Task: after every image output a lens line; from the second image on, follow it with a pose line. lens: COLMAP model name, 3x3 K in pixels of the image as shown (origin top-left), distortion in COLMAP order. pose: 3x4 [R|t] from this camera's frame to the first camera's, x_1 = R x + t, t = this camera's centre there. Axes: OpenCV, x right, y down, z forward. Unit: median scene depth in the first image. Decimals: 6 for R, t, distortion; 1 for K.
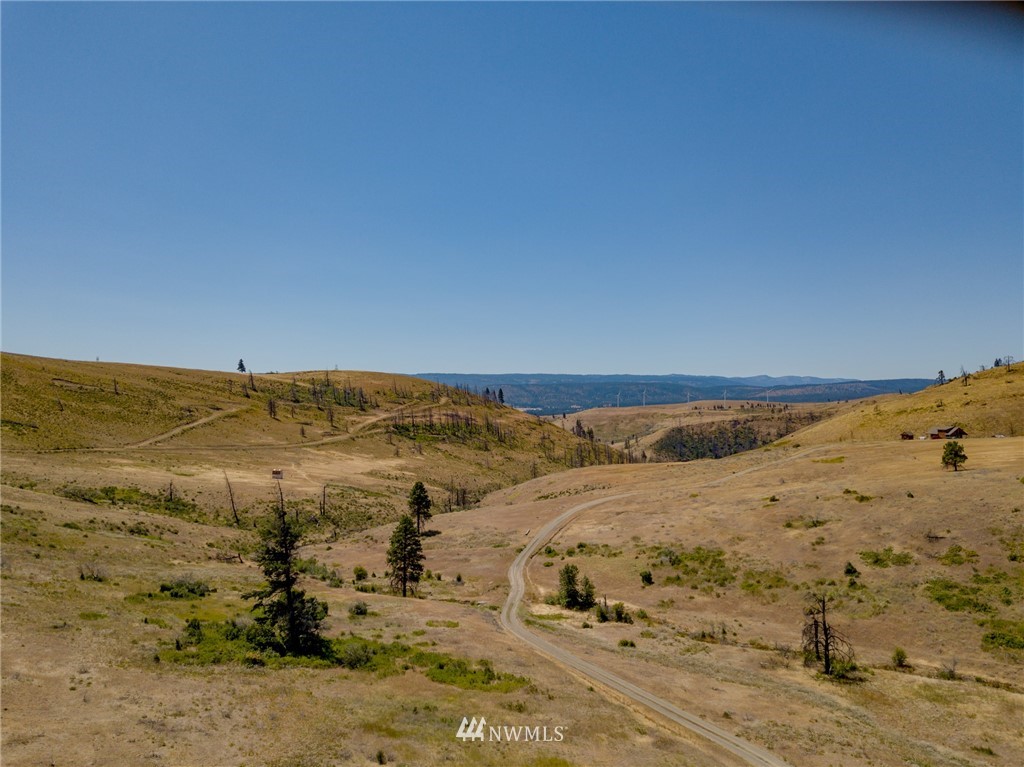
lens RADIAL K [[776.4, 0, 512.0], [0, 776.4, 383.5], [0, 0, 1]] dist [0.015979, 0.004438]
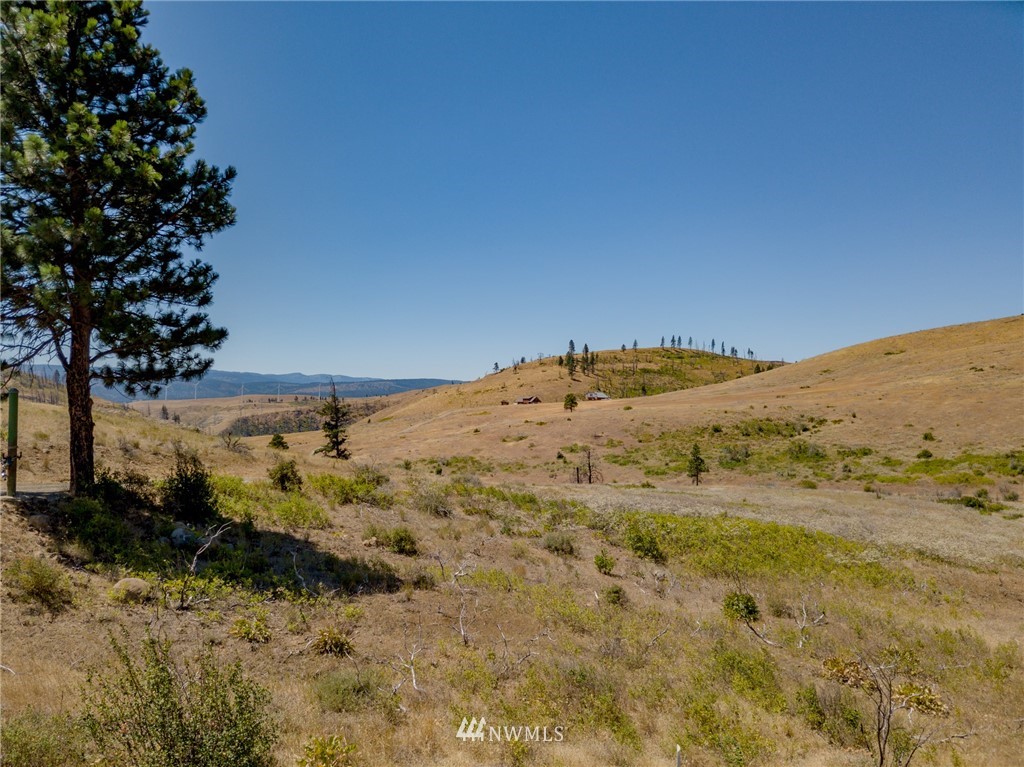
lens RADIAL K [[774.1, 0, 503.7], [0, 774.1, 384.0], [0, 0, 1]] dist [0.015238, 0.005088]
pose [[0.838458, 0.015965, 0.544733, -0.212570], [-0.017988, 0.999837, -0.001615, 0.033017], [-0.544670, -0.008445, 0.838608, -0.120846]]
